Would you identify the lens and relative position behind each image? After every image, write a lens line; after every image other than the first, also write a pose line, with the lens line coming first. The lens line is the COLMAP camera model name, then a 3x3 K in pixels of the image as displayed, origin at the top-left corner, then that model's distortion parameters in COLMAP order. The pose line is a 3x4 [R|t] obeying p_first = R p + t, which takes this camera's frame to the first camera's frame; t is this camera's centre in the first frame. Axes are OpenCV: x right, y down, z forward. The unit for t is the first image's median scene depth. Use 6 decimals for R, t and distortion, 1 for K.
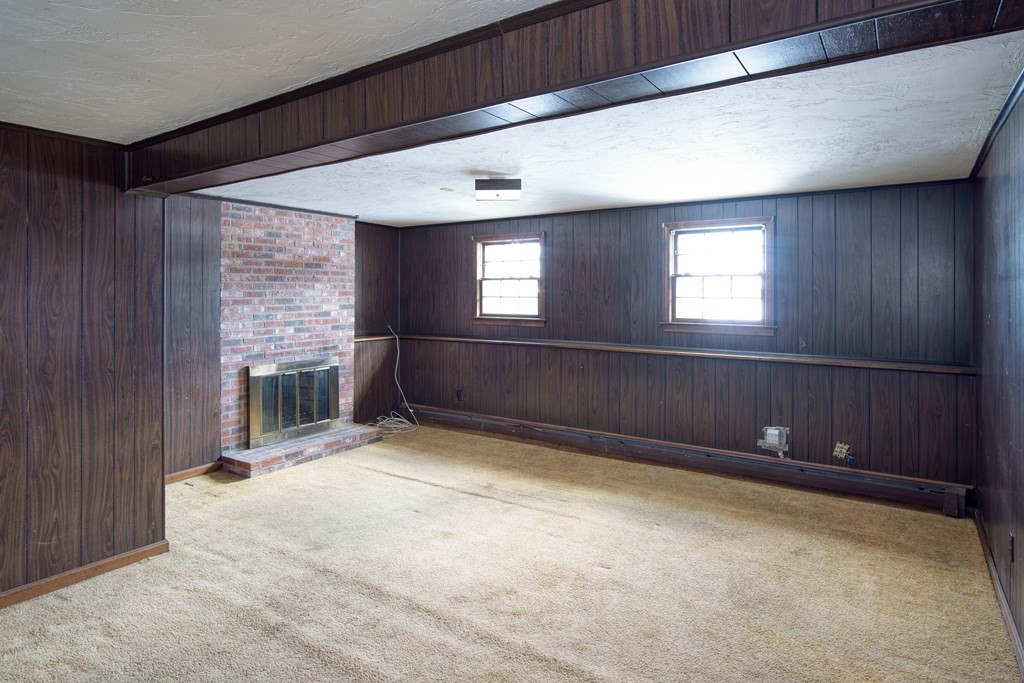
lens RADIAL K [[567.7, 0, 512.0], [0, 567.7, 292.2], [0, 0, 1]] dist [-0.000640, 0.000892]
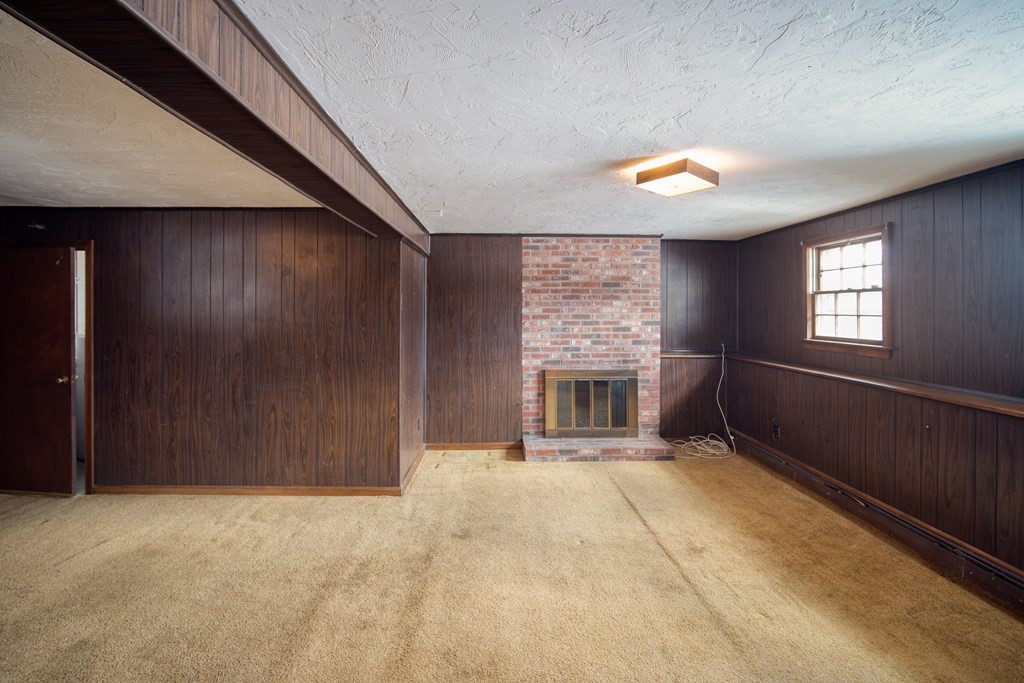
lens RADIAL K [[465.1, 0, 510.1], [0, 465.1, 308.7], [0, 0, 1]] dist [-0.003918, -0.000085]
pose [[0.586605, -0.001277, -0.809872, 0.289075], [-0.001316, 0.999996, -0.002530, 0.002159], [0.809872, 0.002550, 0.586601, 0.342501]]
